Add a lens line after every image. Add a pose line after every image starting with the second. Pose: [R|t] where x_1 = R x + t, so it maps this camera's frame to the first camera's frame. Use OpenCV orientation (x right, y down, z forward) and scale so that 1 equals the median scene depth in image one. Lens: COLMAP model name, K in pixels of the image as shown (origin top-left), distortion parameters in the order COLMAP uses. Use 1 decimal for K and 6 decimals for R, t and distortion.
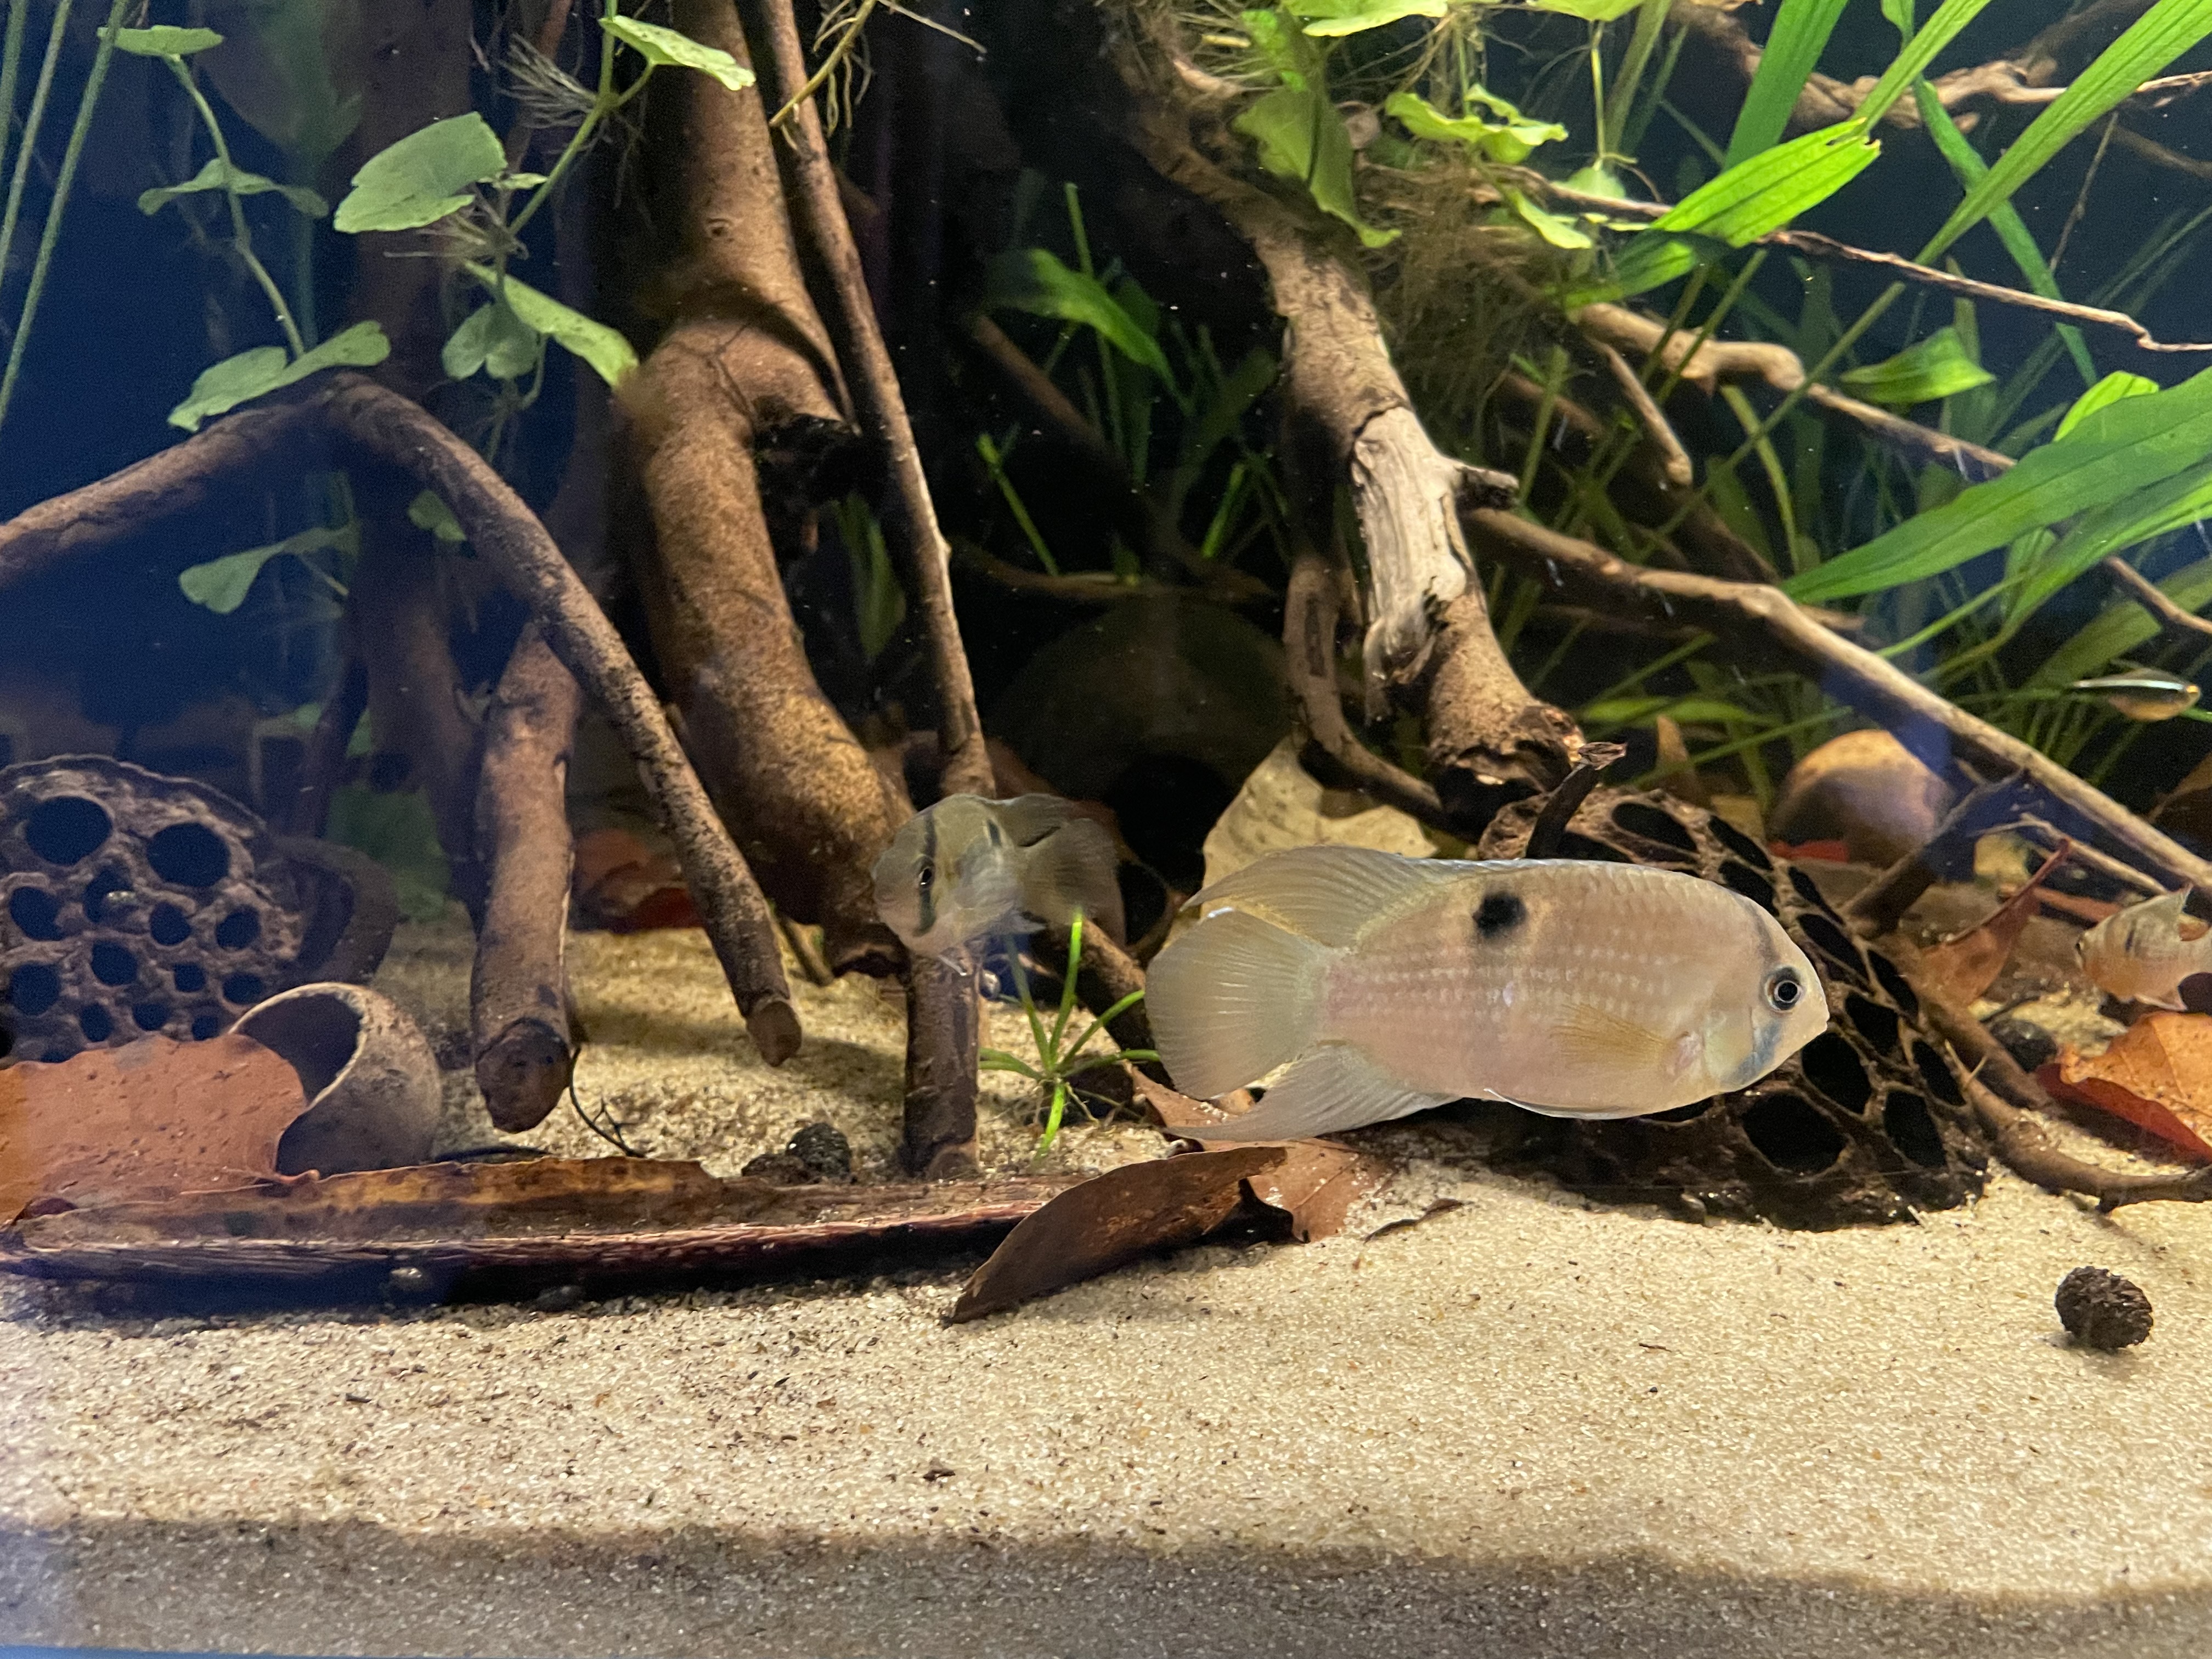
lens RADIAL K [[1780.0, 0, 1106.0], [0, 1780.0, 829.5], [0, 0, 1]] dist [0.095577, -0.168969]
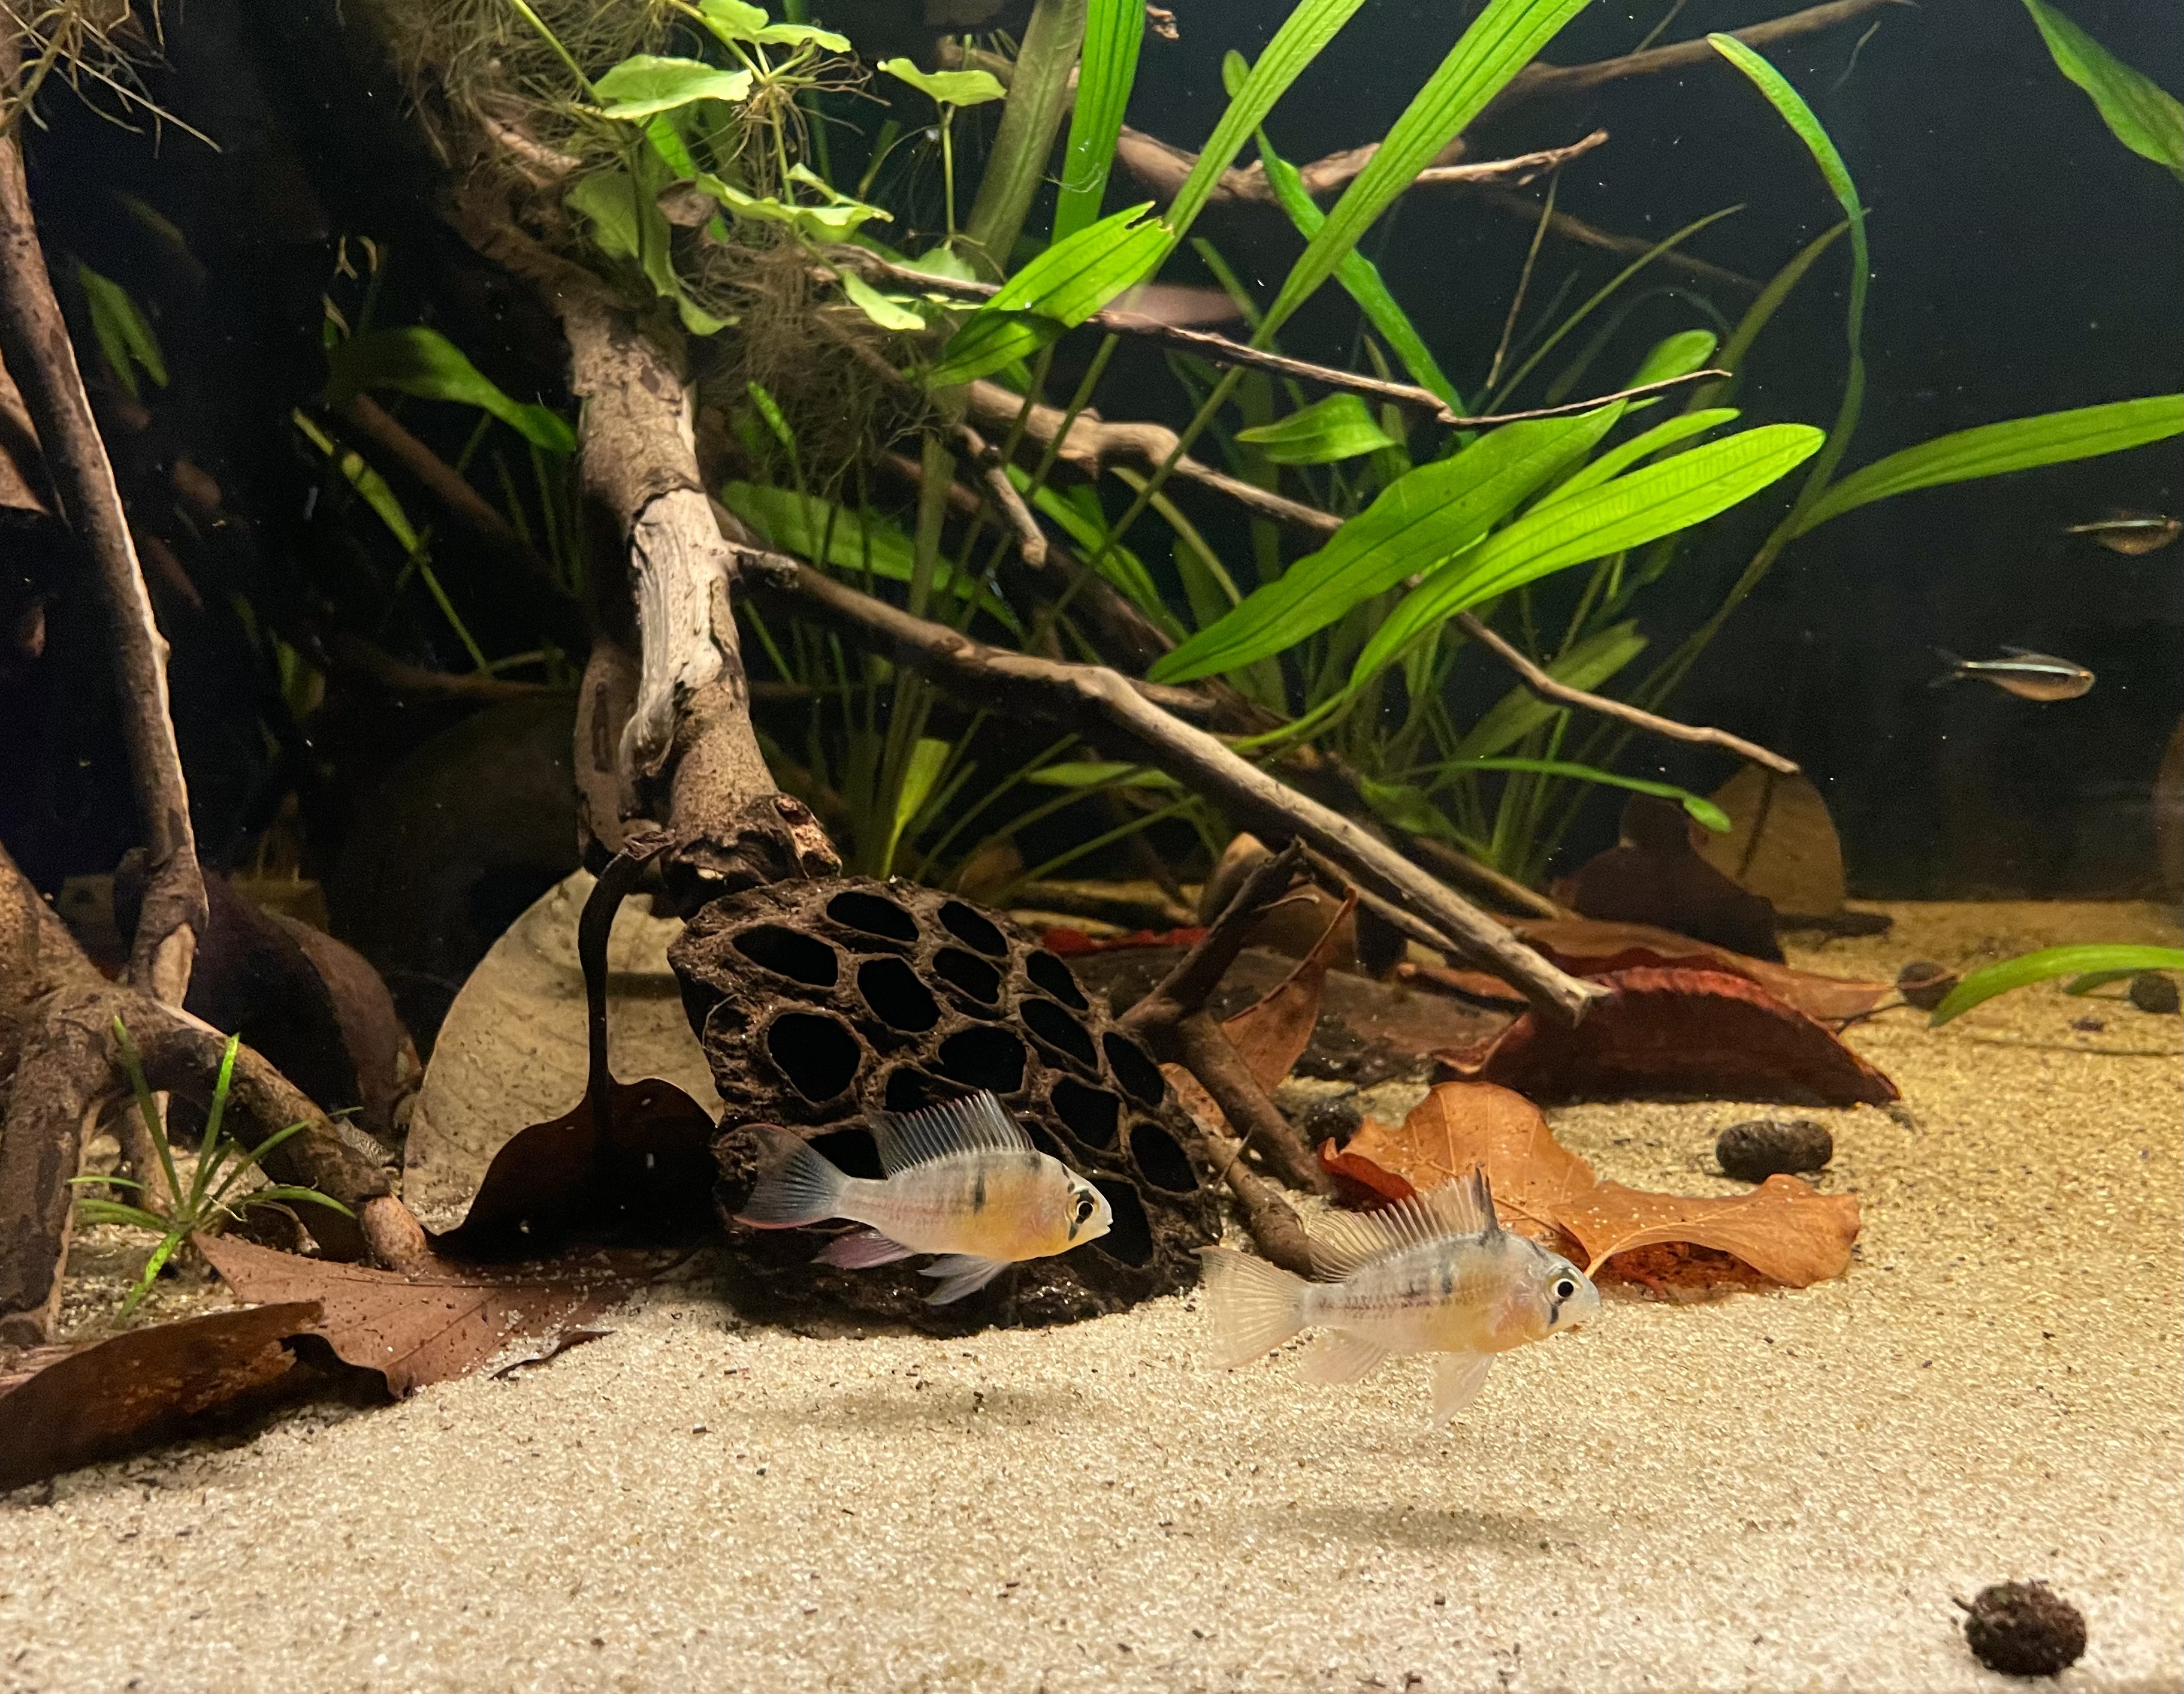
lens RADIAL K [[1915.1, 0, 1000.8], [0, 1915.1, 790.9], [0, 0, 1]] dist [0.118341, -0.317333]
pose [[0.989666, -0.036373, 0.138703, 0.185158], [0.047096, 0.996084, -0.074827, 0.009429], [-0.135438, 0.080586, 0.987503, -0.023210]]
